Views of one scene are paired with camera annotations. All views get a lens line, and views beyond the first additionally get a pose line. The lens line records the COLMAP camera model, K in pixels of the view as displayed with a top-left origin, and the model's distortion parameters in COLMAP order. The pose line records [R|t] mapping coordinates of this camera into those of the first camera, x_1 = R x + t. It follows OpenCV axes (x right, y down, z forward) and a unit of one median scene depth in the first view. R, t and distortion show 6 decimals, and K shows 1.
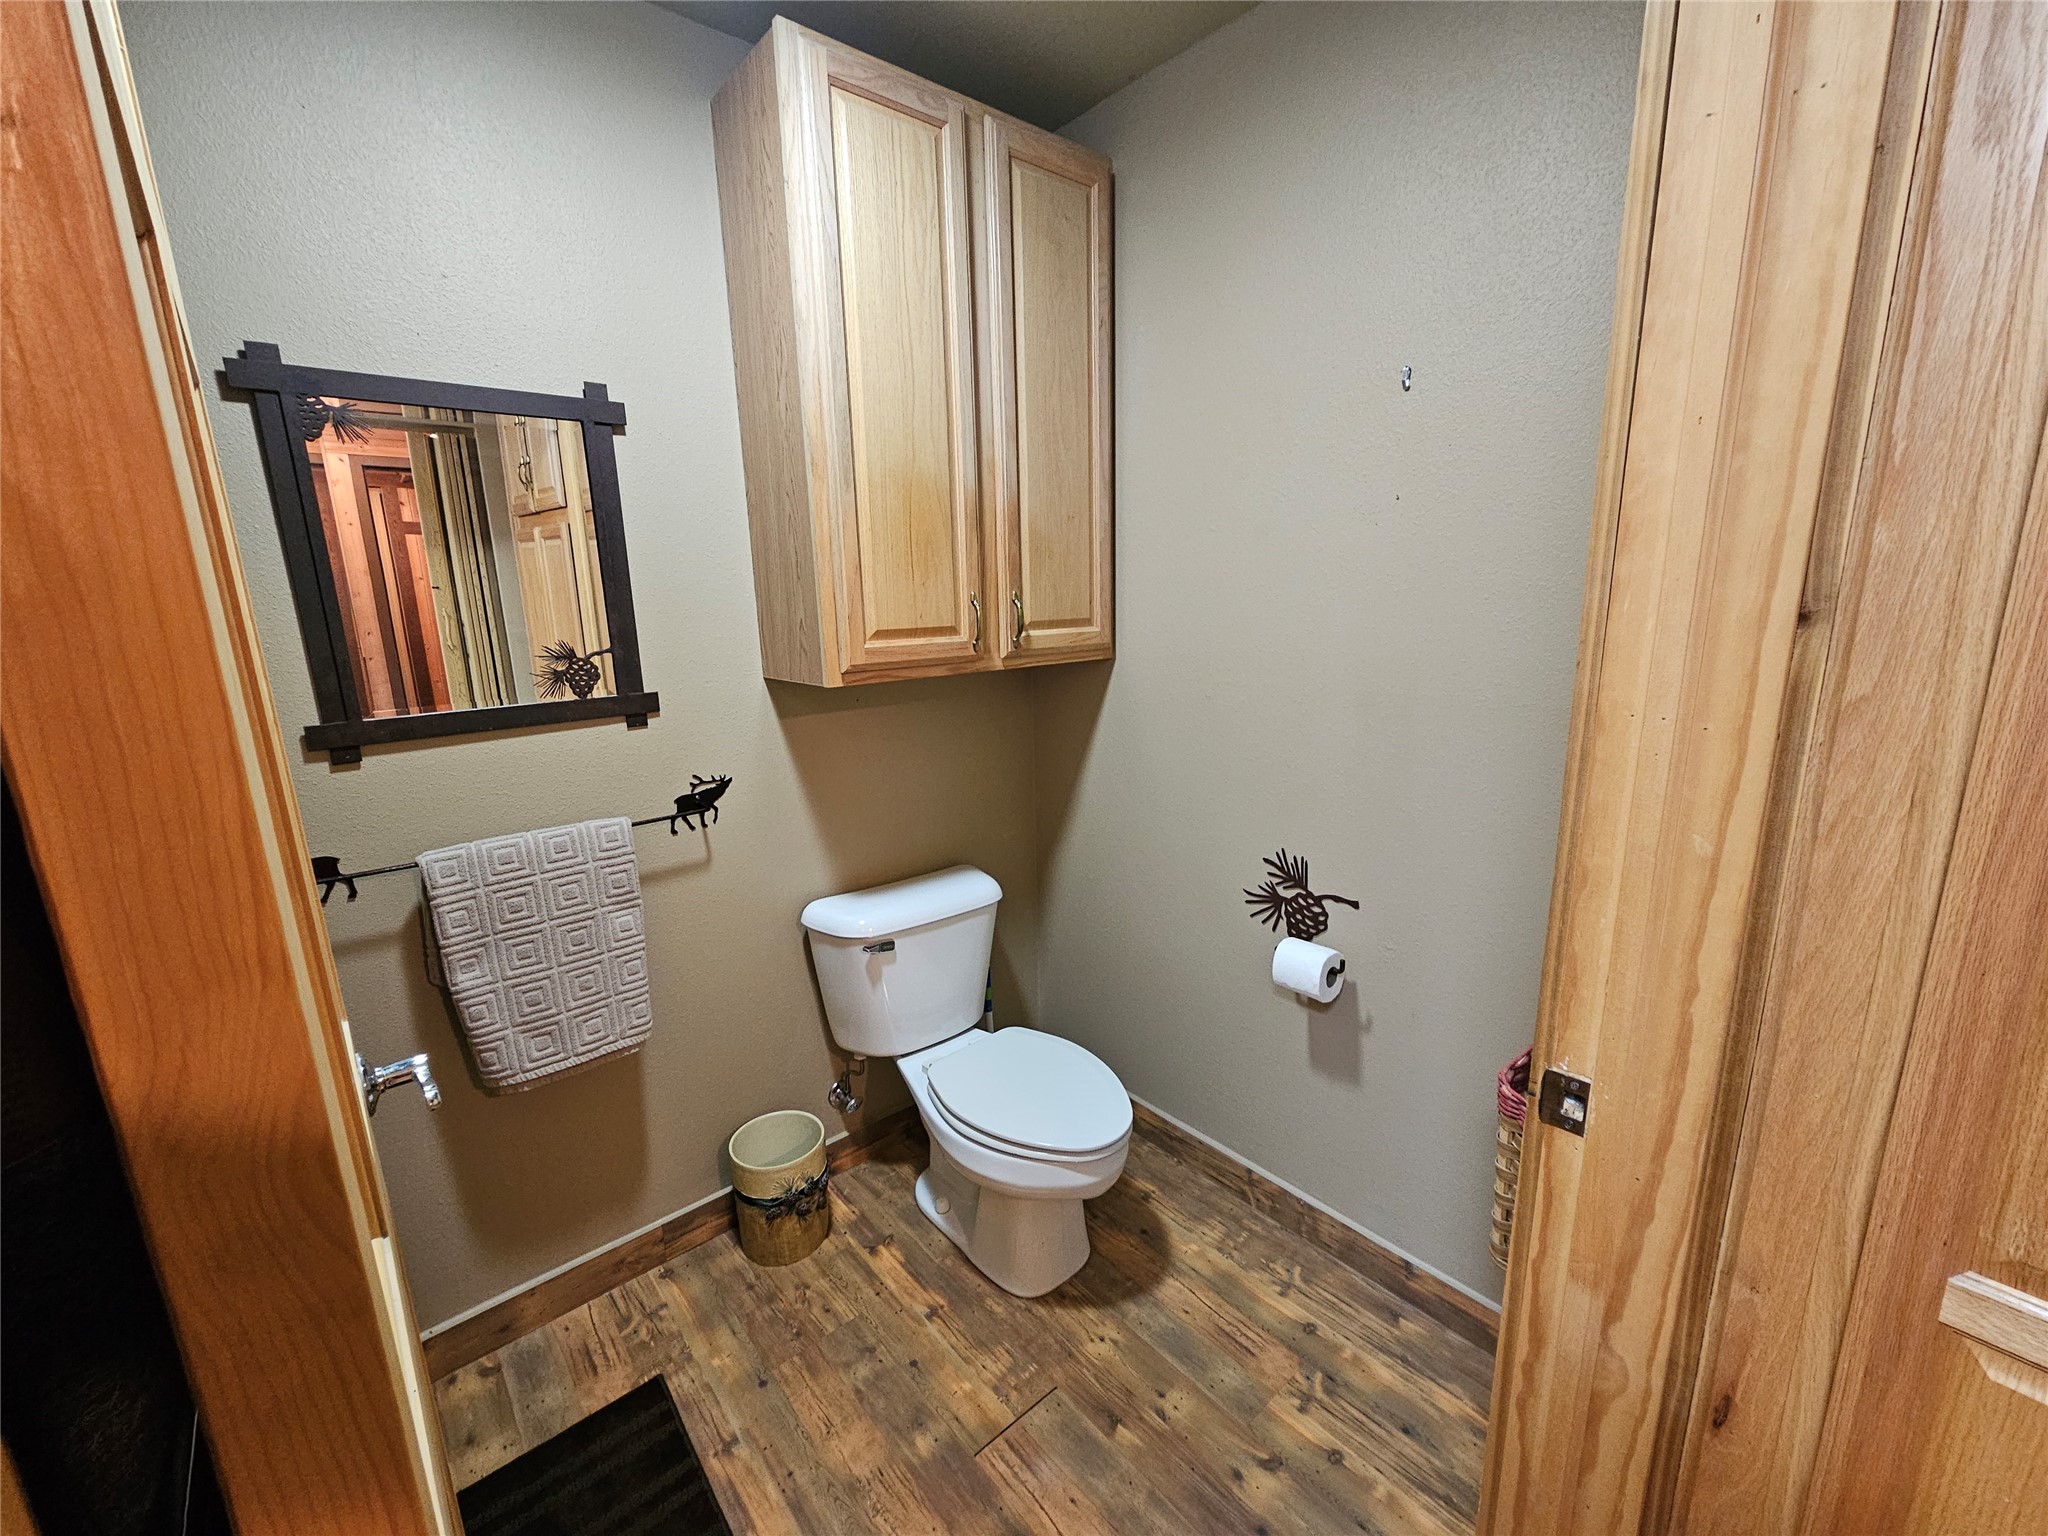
lens RADIAL K [[838.4, 0, 1027.9], [0, 838.4, 776.9], [0, 0, 1]] dist [-0.003948, -0.000292]
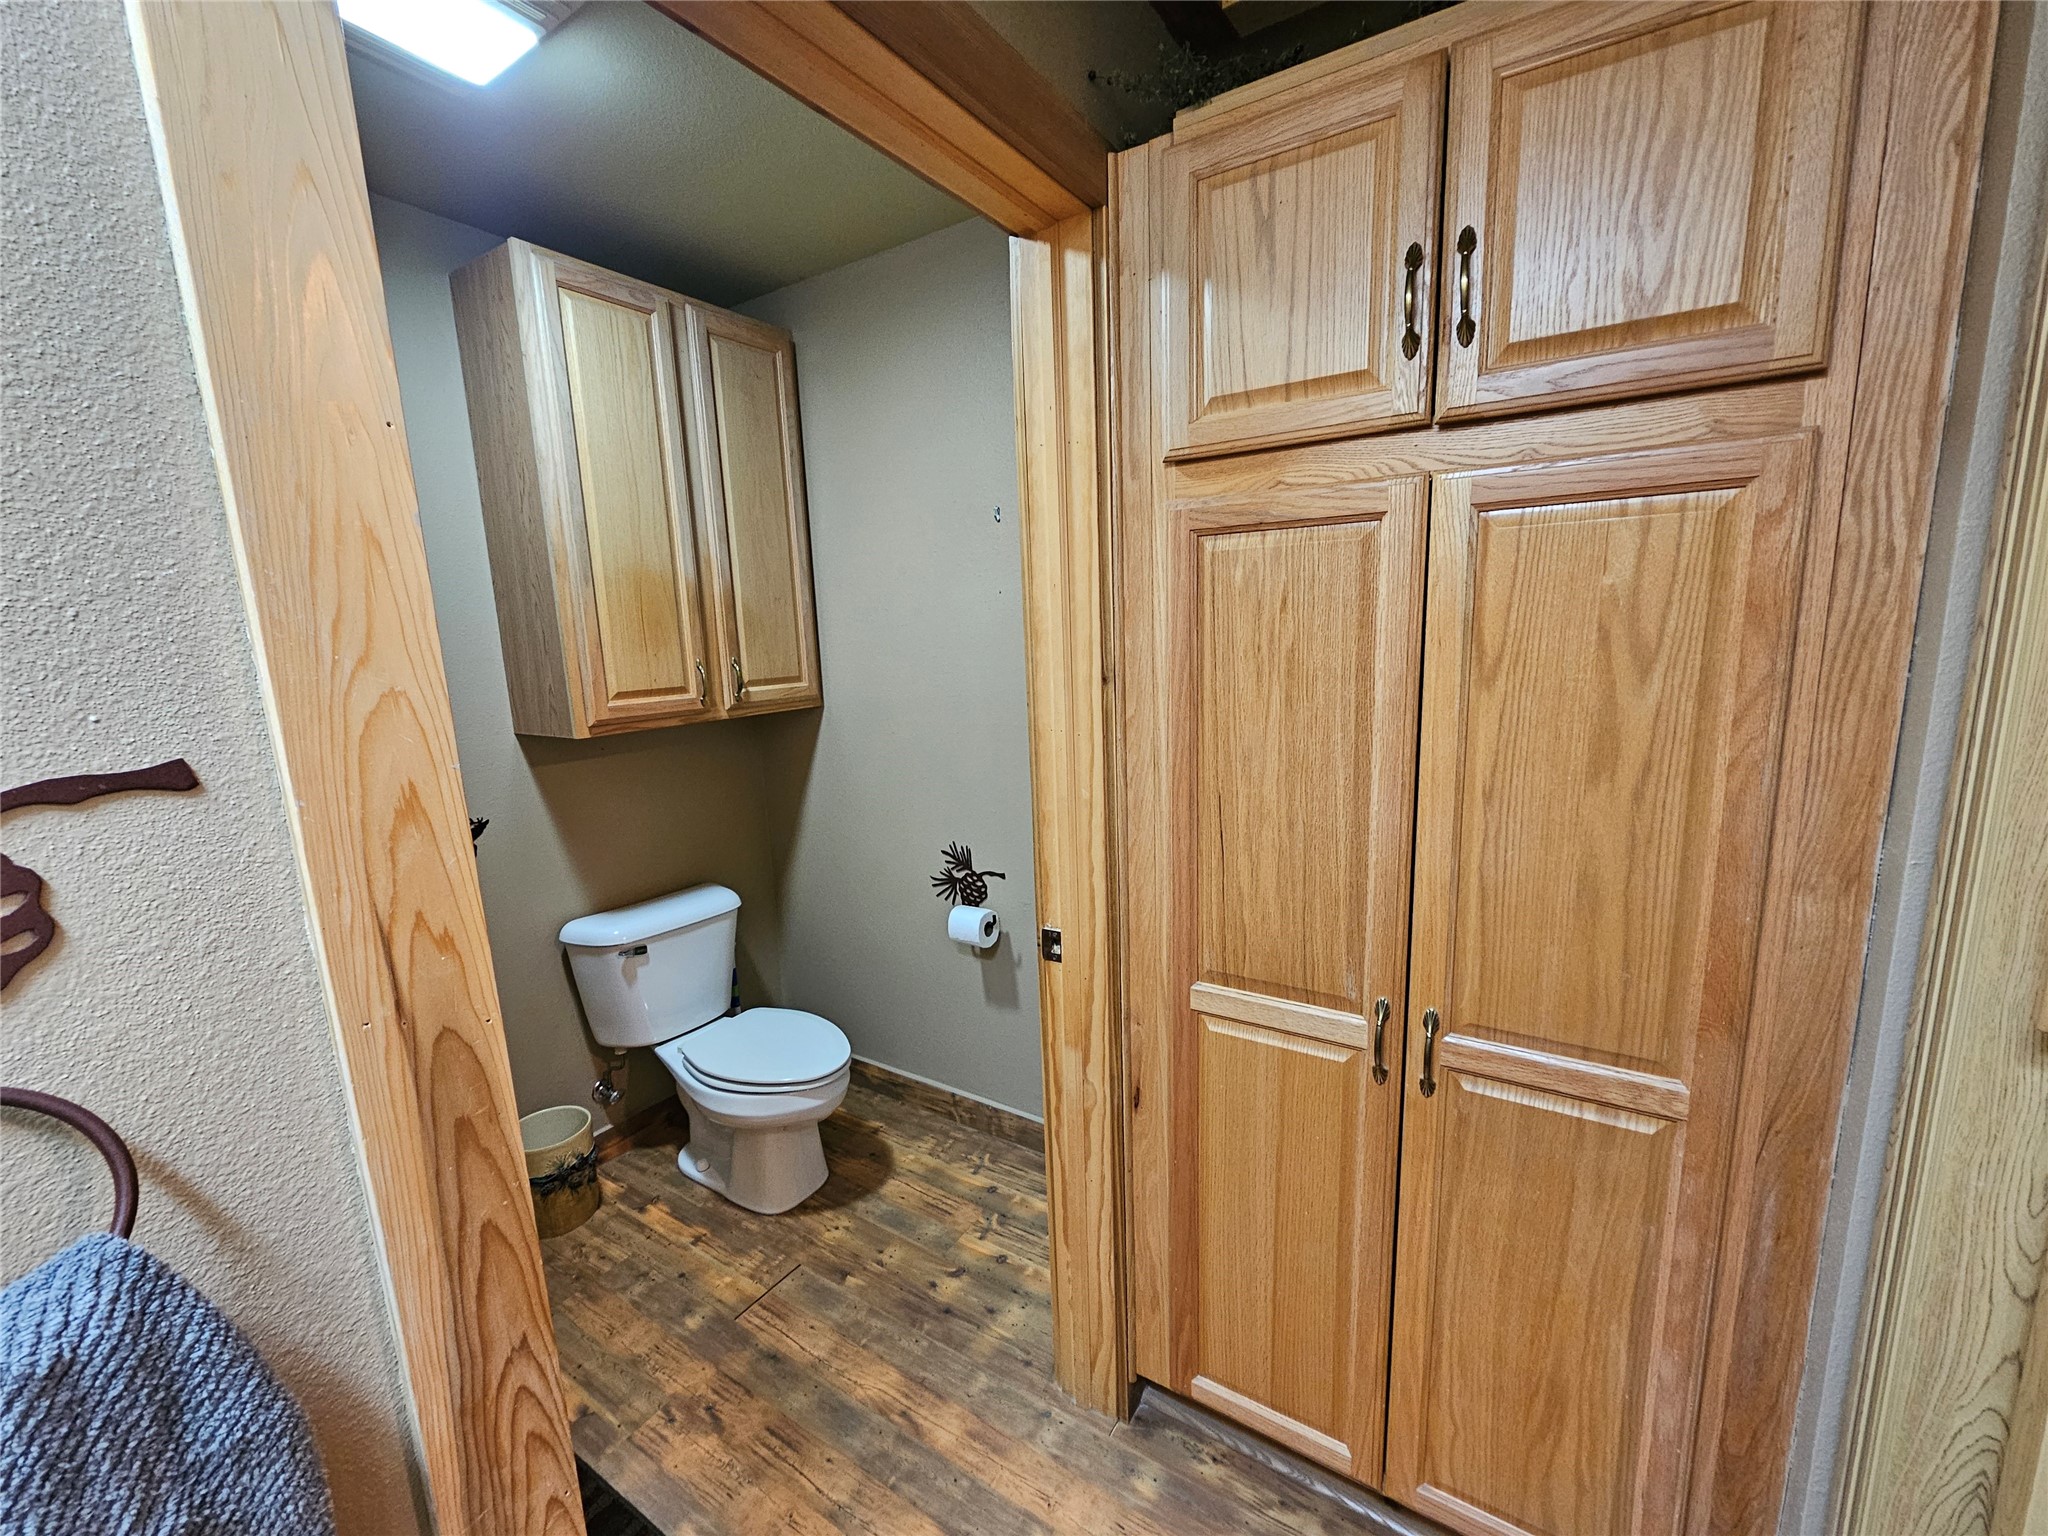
lens RADIAL K [[838.4, 0, 1027.9], [0, 838.4, 776.9], [0, 0, 1]] dist [-0.003948, -0.000292]
pose [[0.959717, -0.059827, 0.274527, 0.056538], [0.073257, 0.996553, -0.038922, 0.044800], [-0.271252, 0.057466, 0.960791, -0.356694]]
